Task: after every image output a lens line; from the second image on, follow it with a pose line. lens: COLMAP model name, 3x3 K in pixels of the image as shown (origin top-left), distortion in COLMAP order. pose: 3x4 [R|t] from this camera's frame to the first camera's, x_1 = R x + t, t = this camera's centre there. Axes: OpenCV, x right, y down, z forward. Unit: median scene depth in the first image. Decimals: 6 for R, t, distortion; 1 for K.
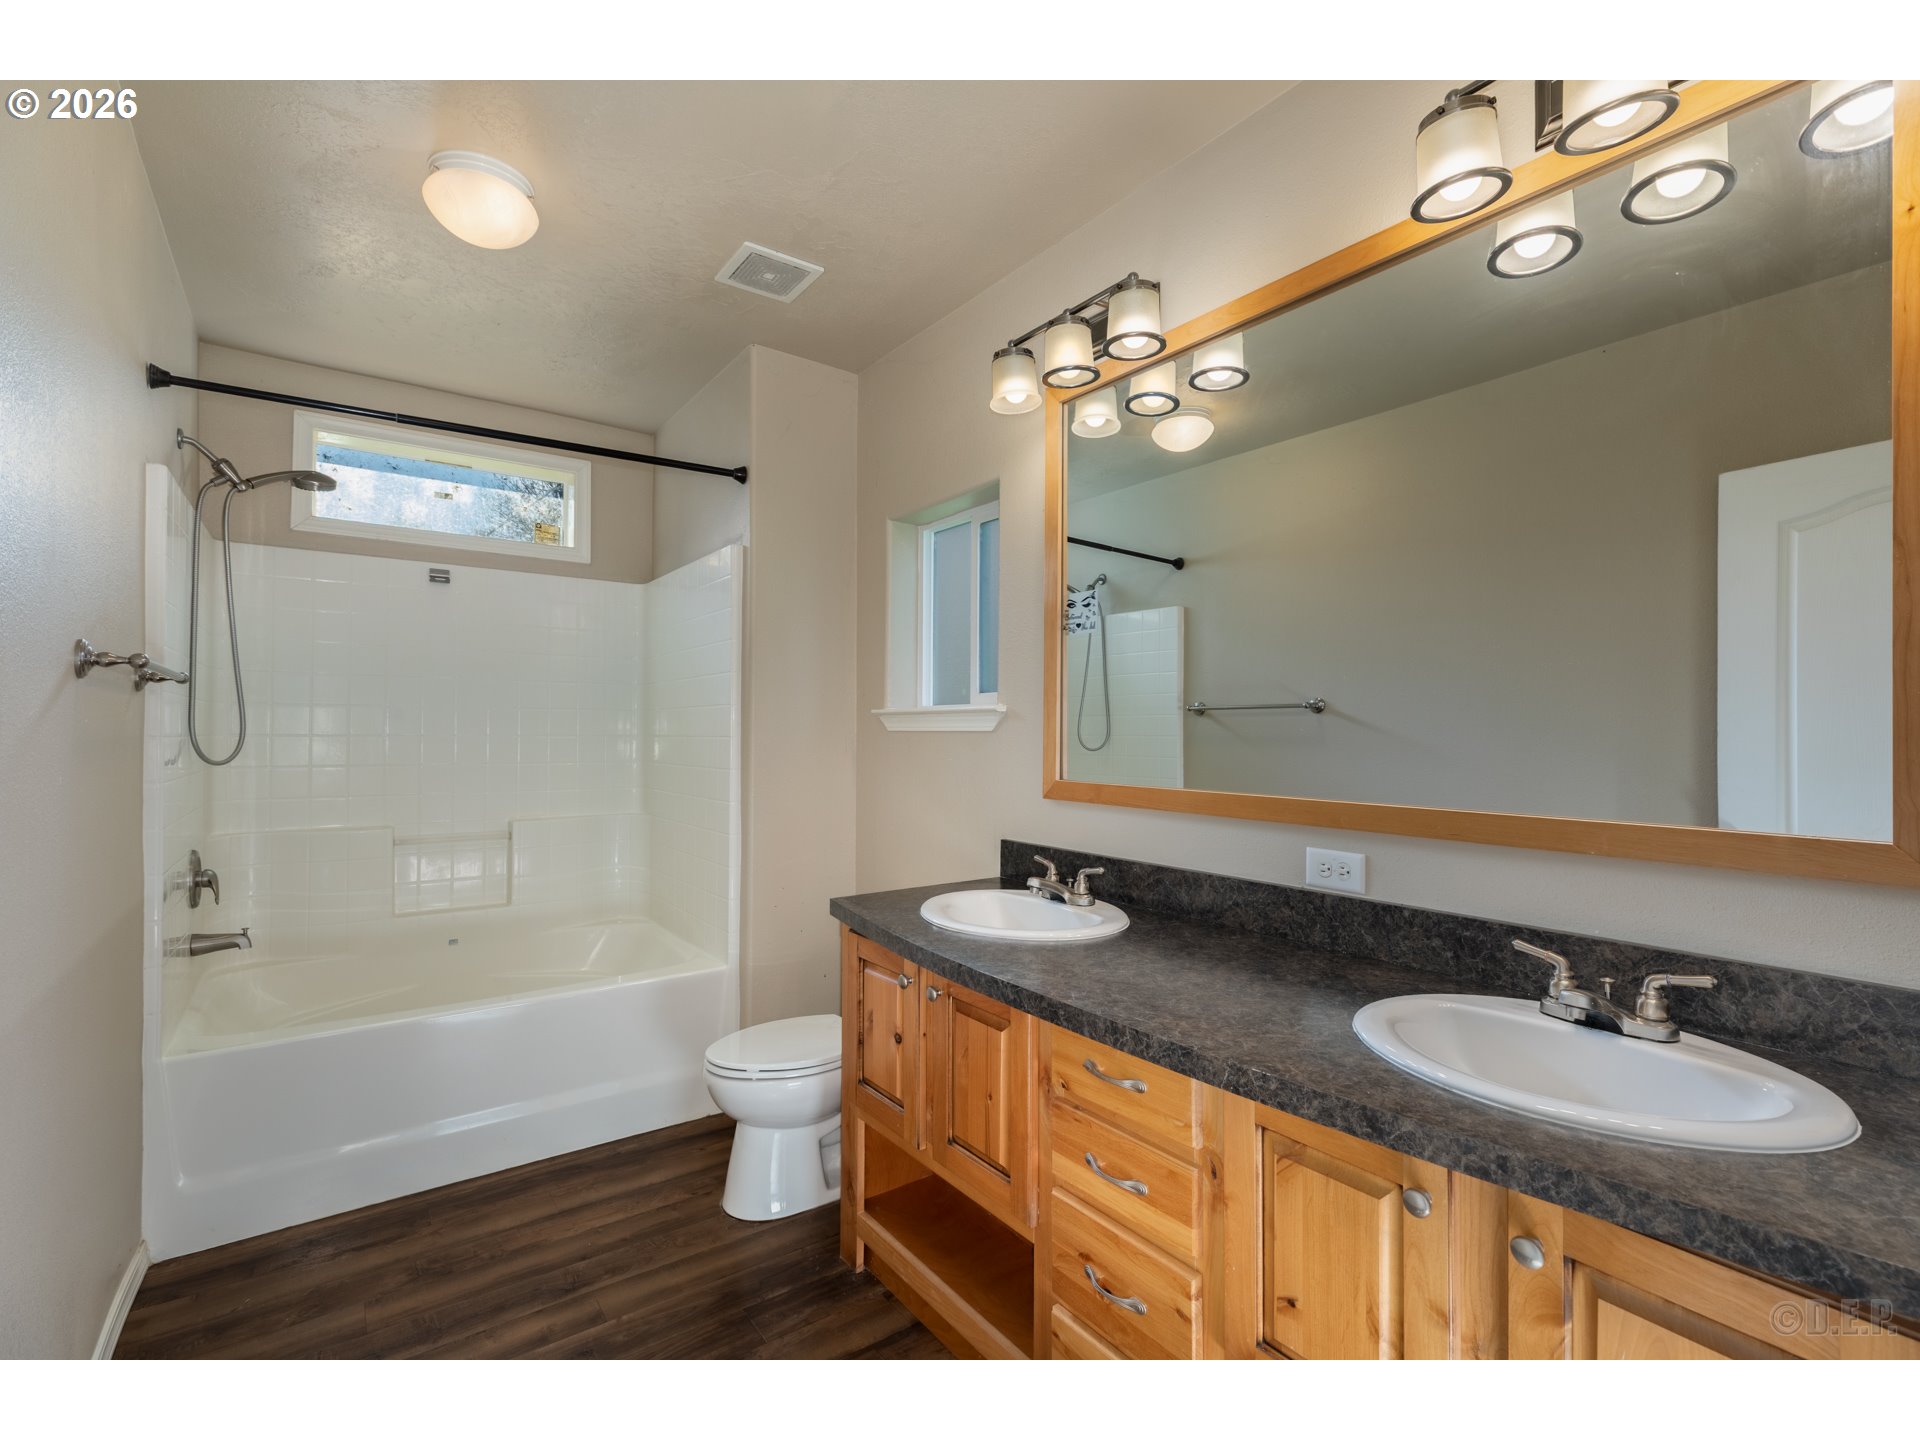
lens RADIAL K [[847.3, 0, 965.3], [0, 847.3, 722.2], [0, 0, 1]] dist [0.000857, -0.000073]
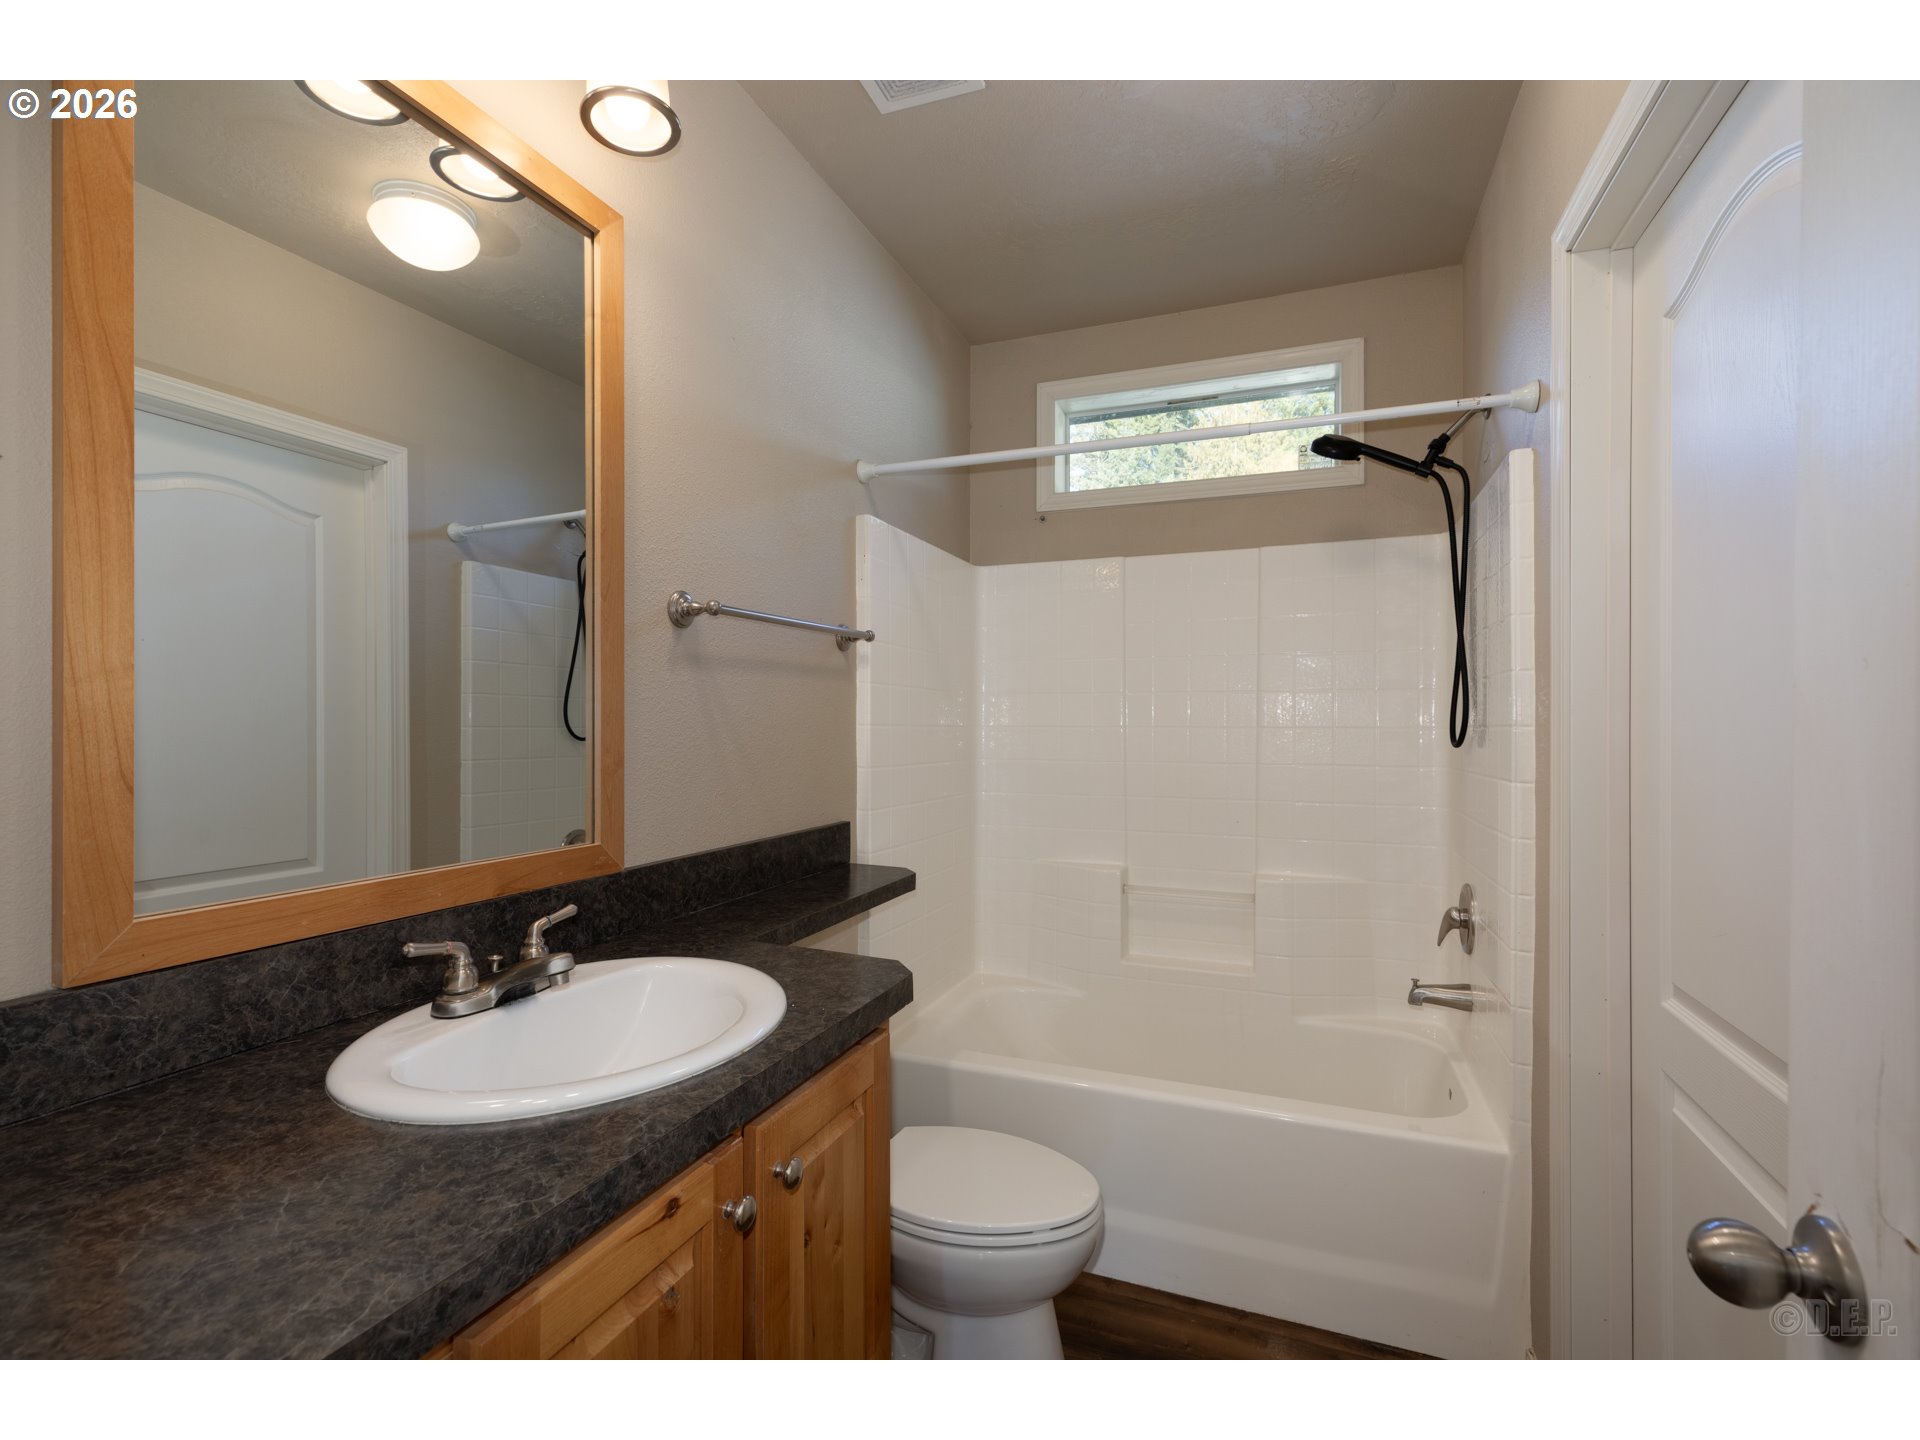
lens RADIAL K [[847.3, 0, 965.3], [0, 847.3, 722.2], [0, 0, 1]] dist [0.000857, -0.000073]
pose [[-0.531751, 0.002499, 0.846897, -0.383621], [-0.010843, 0.999894, -0.009758, 0.057898], [-0.846831, -0.014371, -0.531668, 1.002106]]
